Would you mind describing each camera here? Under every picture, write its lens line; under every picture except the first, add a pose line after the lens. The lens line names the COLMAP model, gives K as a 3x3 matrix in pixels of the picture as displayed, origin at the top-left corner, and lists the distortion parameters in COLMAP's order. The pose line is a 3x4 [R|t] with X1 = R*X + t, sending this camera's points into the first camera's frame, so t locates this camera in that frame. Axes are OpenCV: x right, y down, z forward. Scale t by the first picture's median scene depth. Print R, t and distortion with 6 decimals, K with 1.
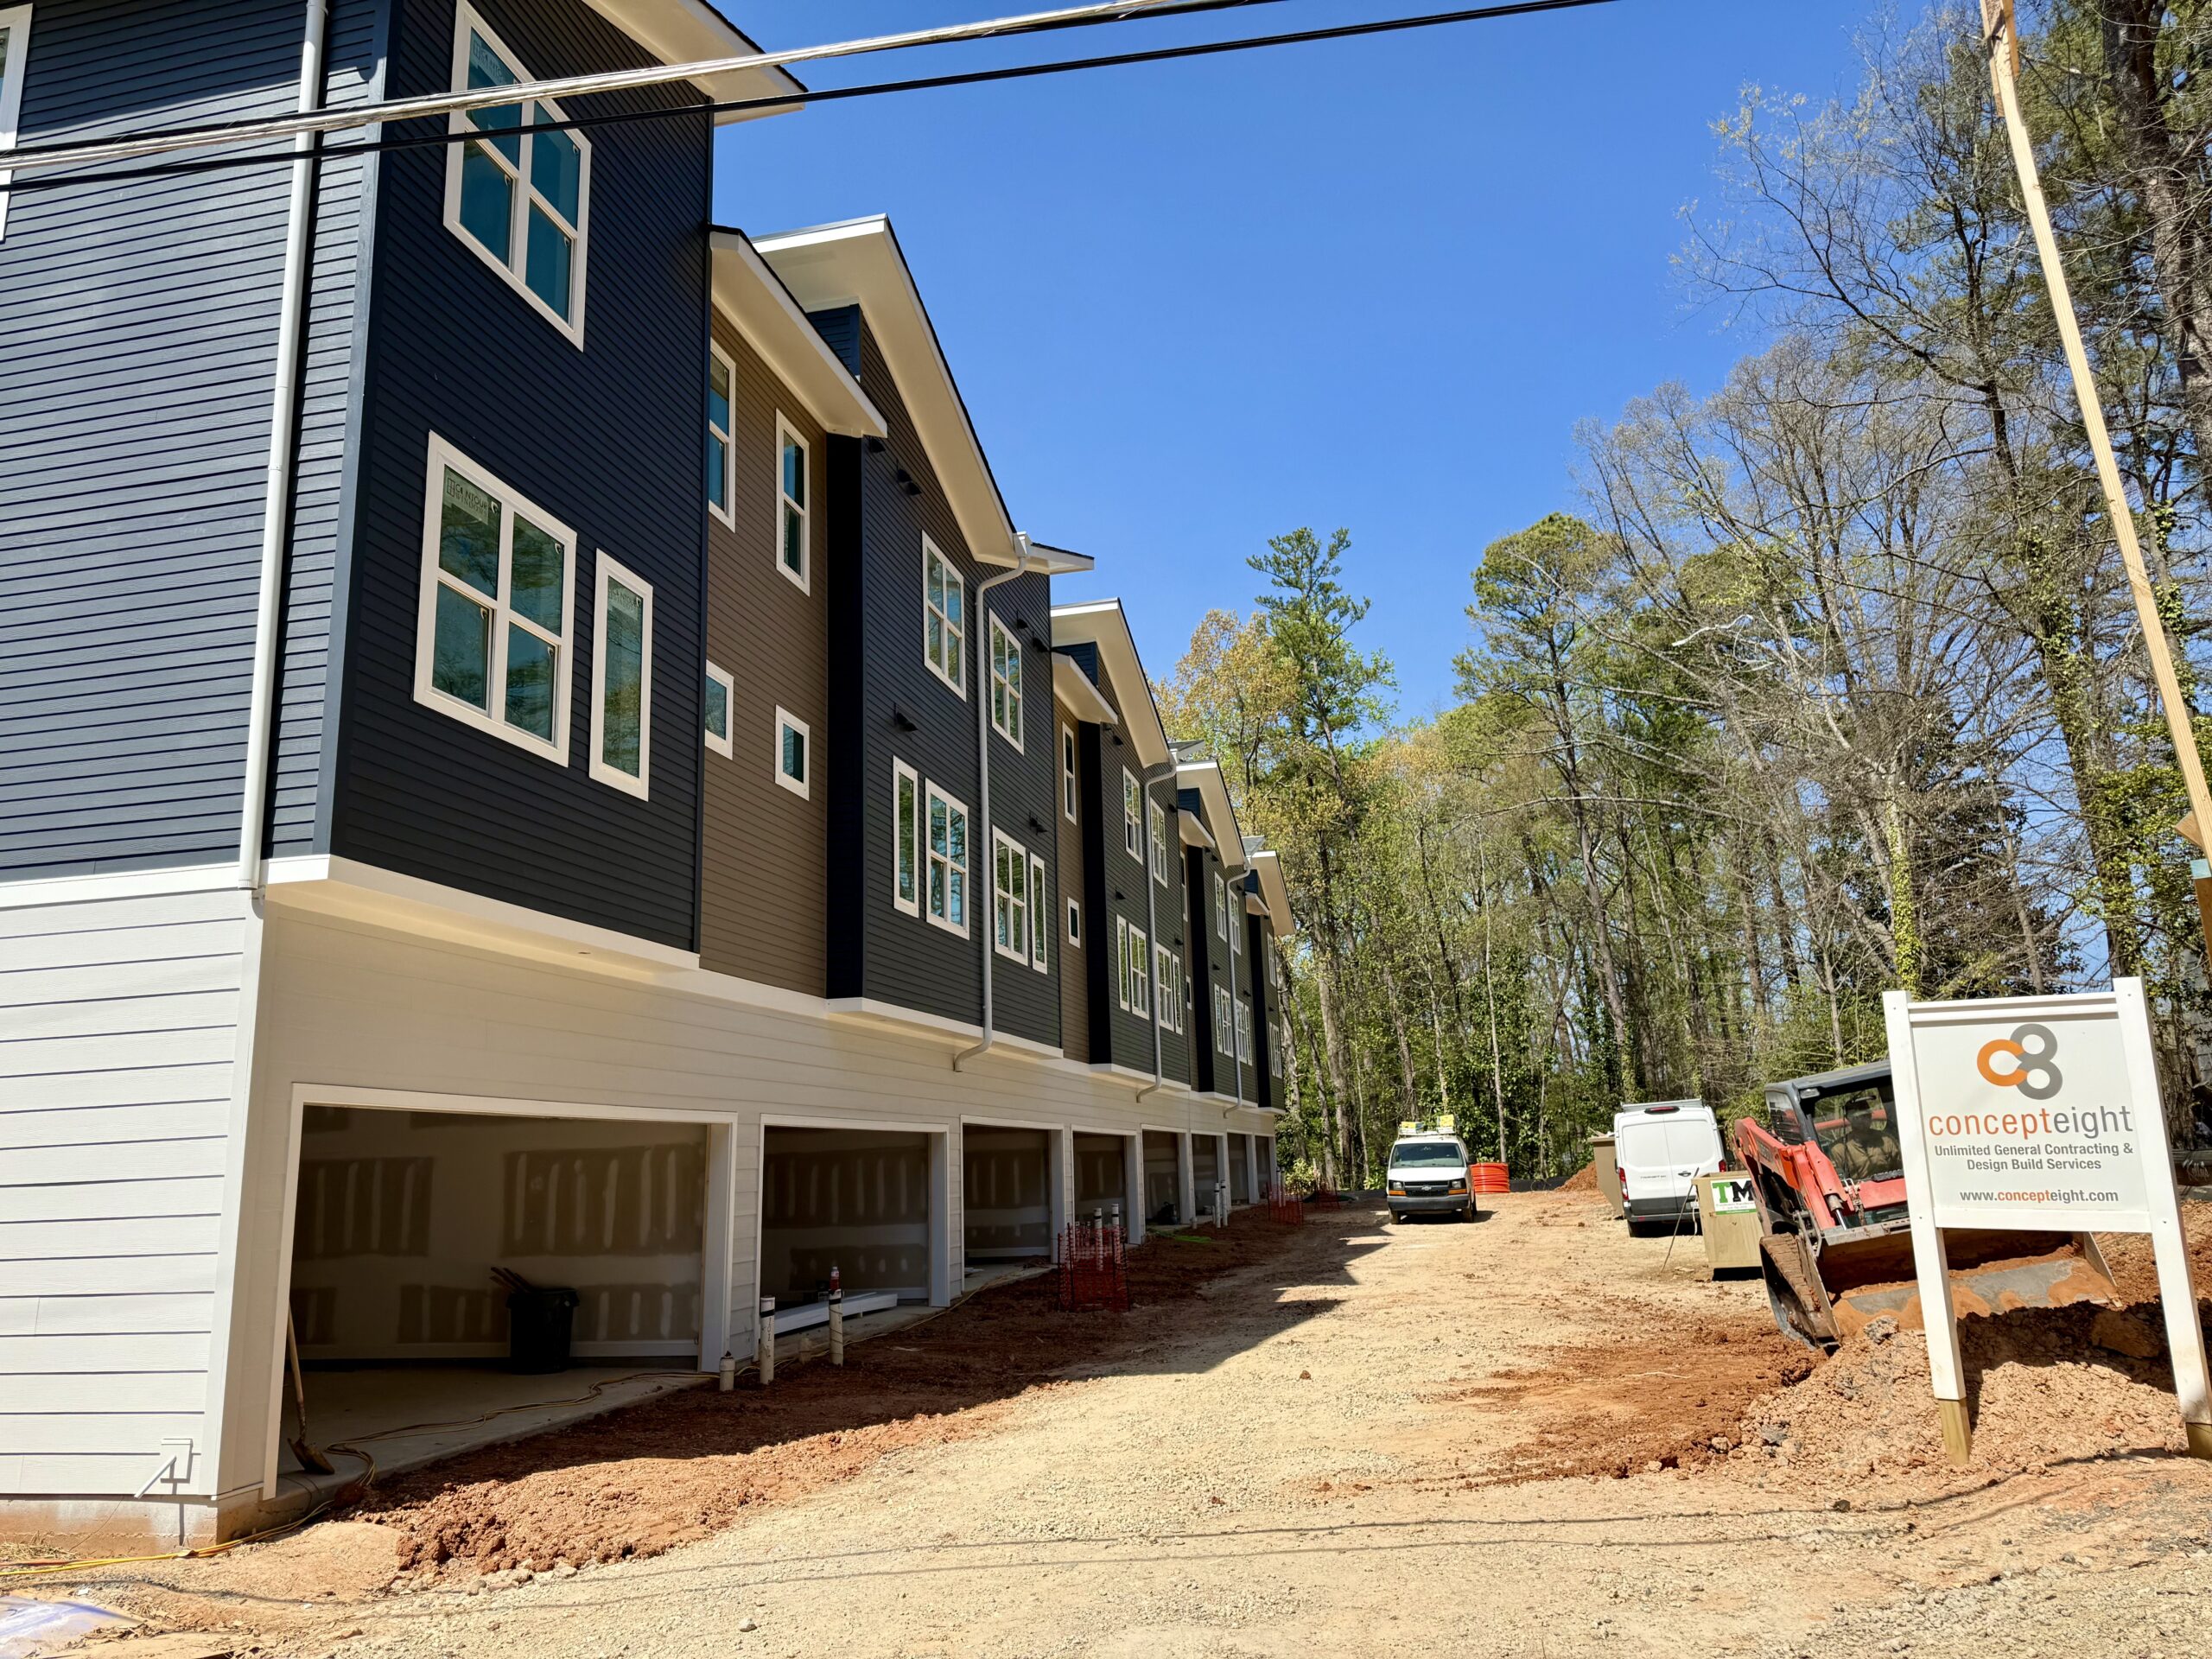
lens RADIAL K [[1519.7, 0, 1106.4], [0, 1519.7, 832.2], [0, 0, 1]] dist [0.053506, -0.054741]
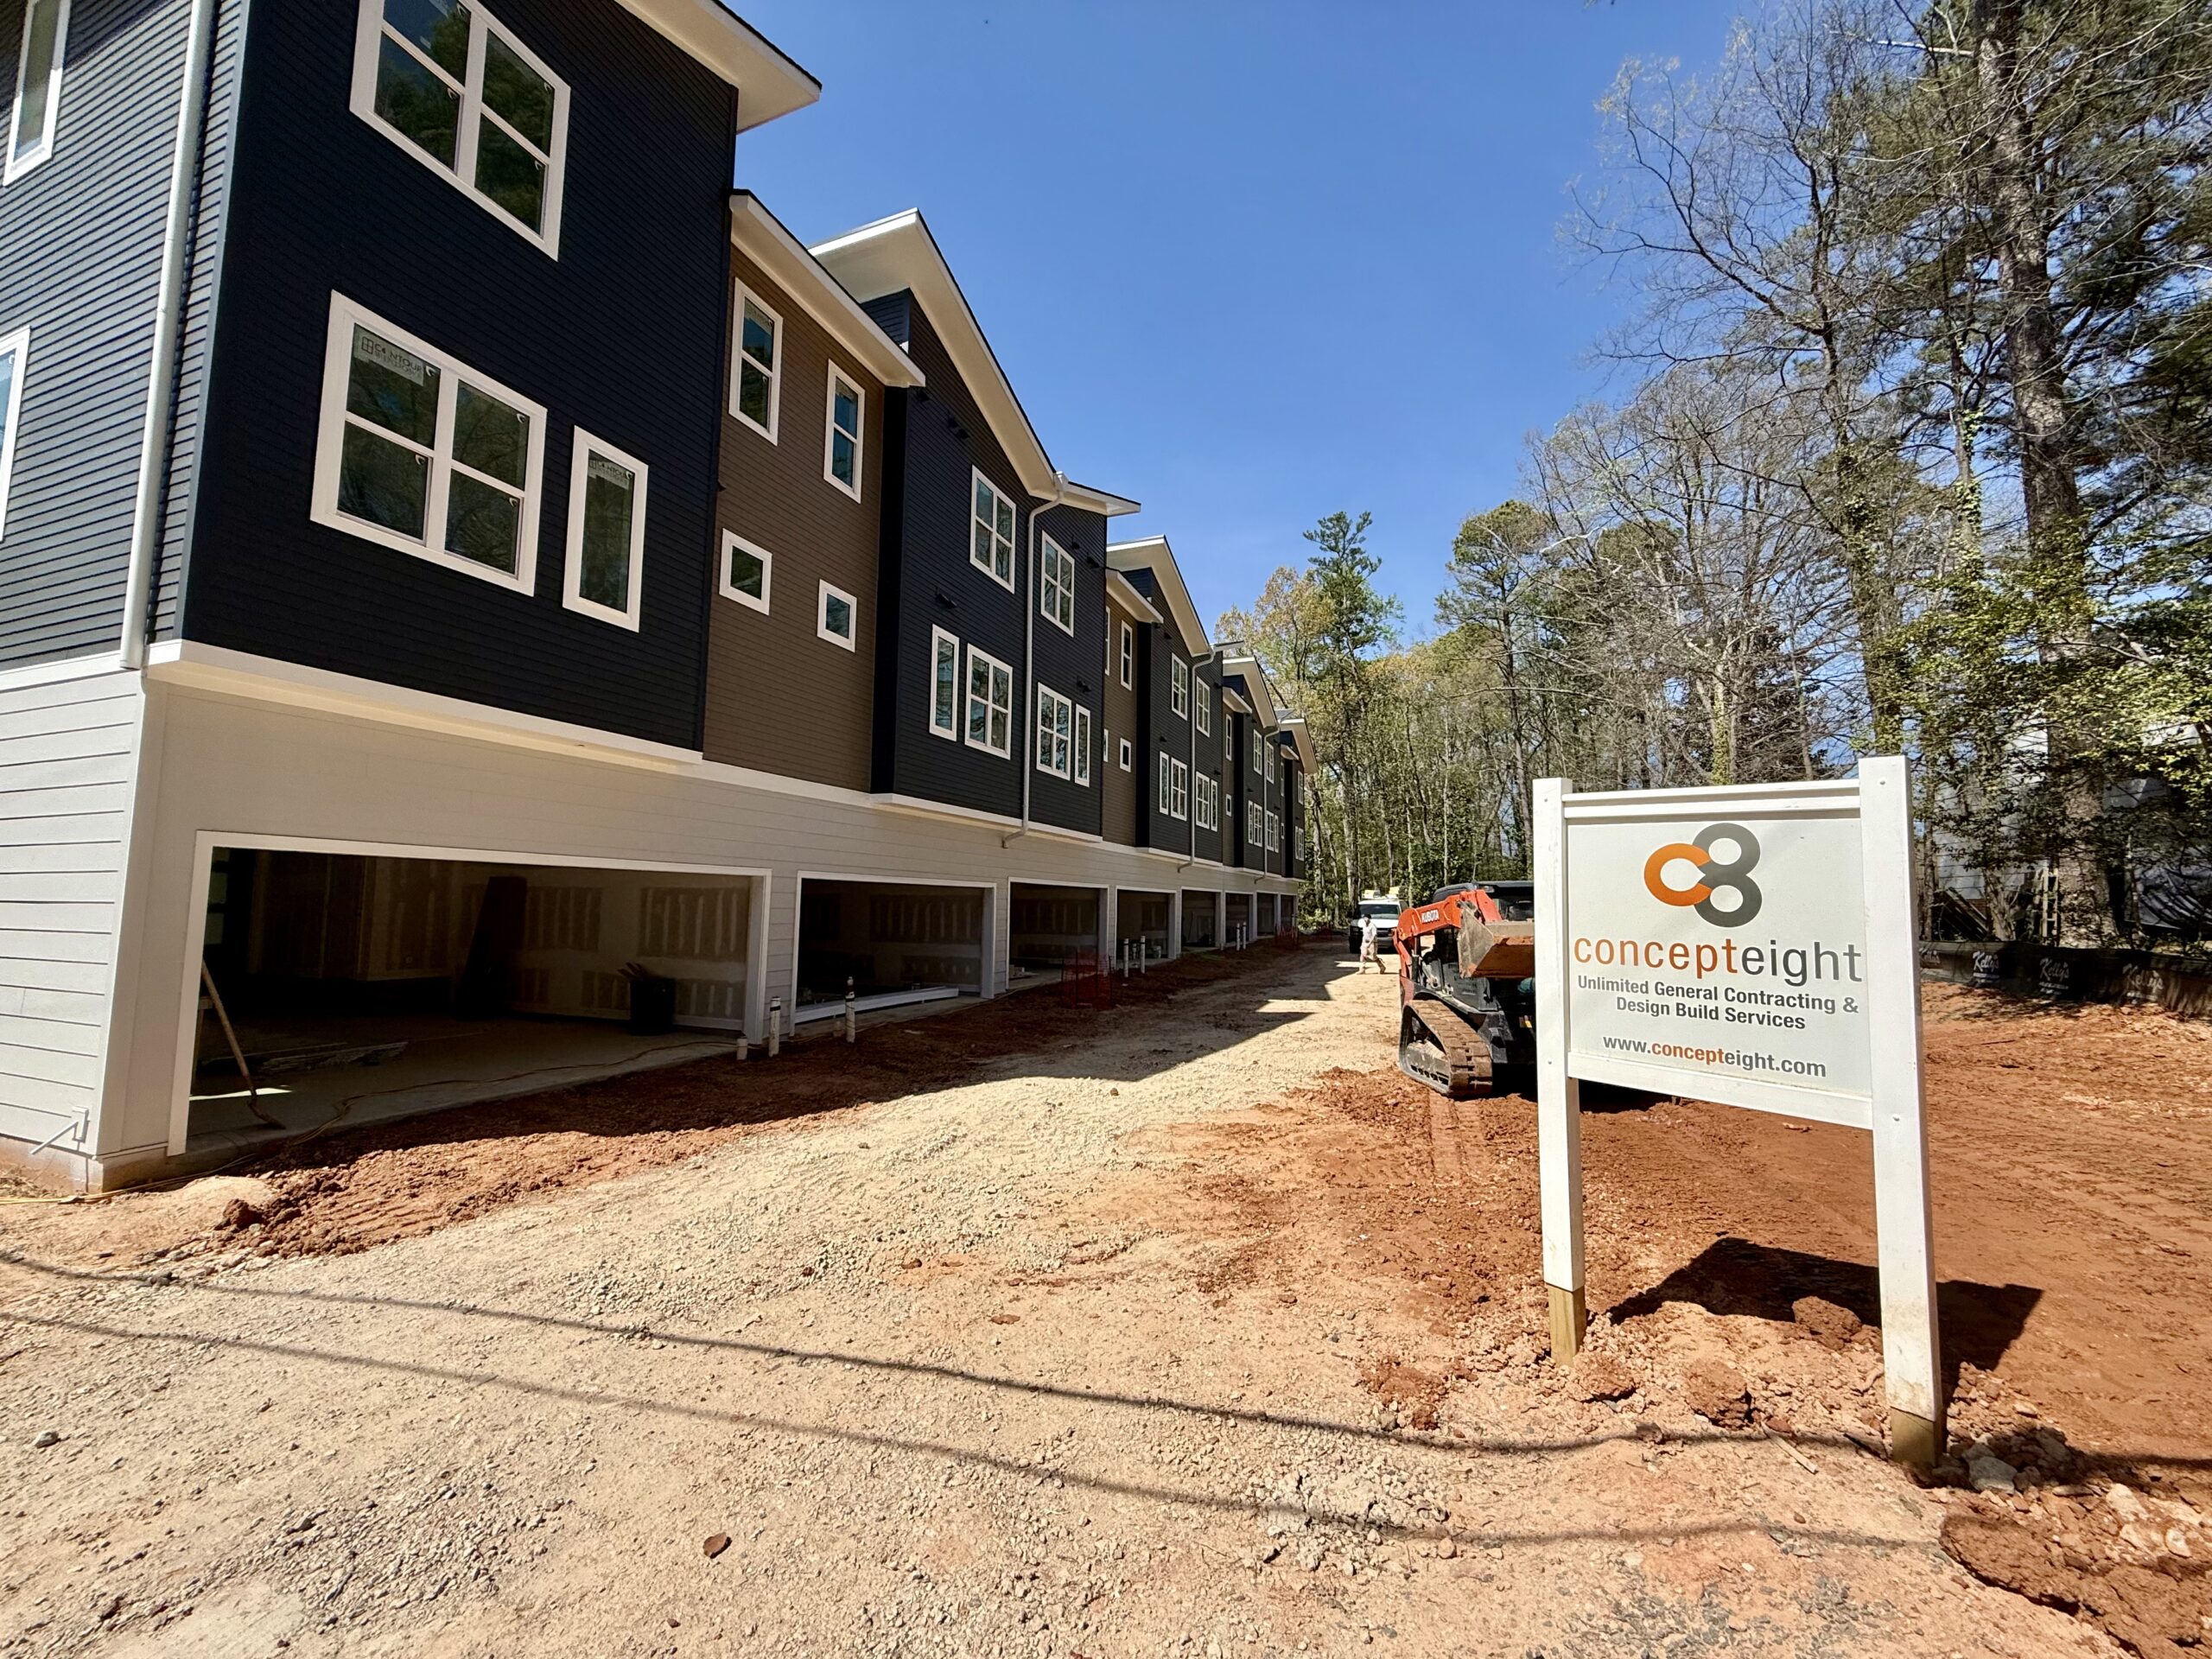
lens RADIAL K [[869.0, 0, 1097.1], [0, 869.0, 828.5], [0, 0, 1]] dist [-0.002503, 0.000082]
pose [[0.987128, 0.033772, -0.156328, 0.164181], [-0.013039, 0.991191, 0.131796, 0.033974], [0.159402, -0.128062, 0.978872, 0.243519]]
